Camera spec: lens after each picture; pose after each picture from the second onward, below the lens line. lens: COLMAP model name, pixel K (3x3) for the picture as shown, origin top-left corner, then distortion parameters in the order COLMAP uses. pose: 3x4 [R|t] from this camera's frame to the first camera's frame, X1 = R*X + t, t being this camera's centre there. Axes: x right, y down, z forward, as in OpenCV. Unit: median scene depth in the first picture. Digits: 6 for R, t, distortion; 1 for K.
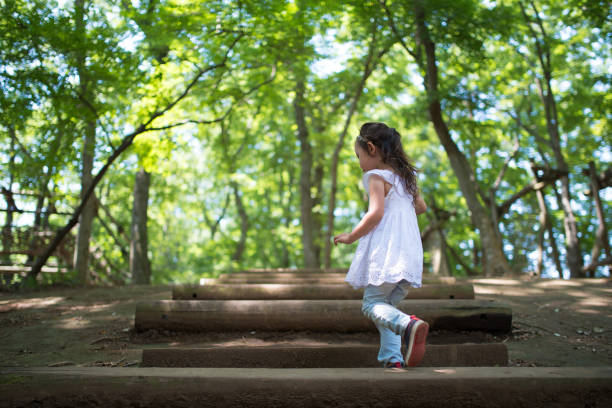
lens RADIAL K [[671.9, 0, 305.1], [0, 671.9, 222.7], [0, 0, 1]] dist [-0.017346, 0.050756]
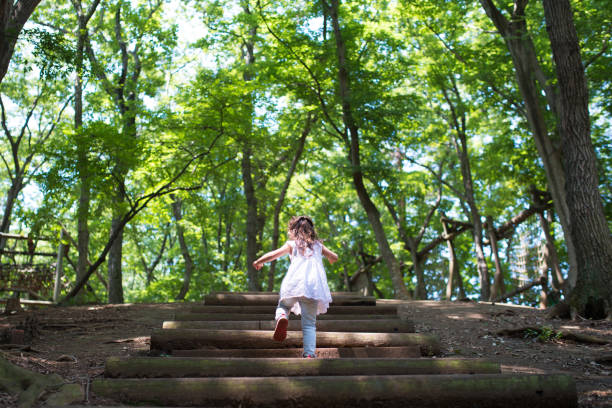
lens RADIAL K [[726.6, 0, 275.4], [0, 726.6, 204.2], [0, 0, 1]] dist [-0.016906, 0.040088]
pose [[0.998103, 0.016210, 0.059387, -0.021348], [-0.010895, 0.995995, -0.088744, 0.004136], [-0.060588, 0.087929, 0.994282, -0.173761]]
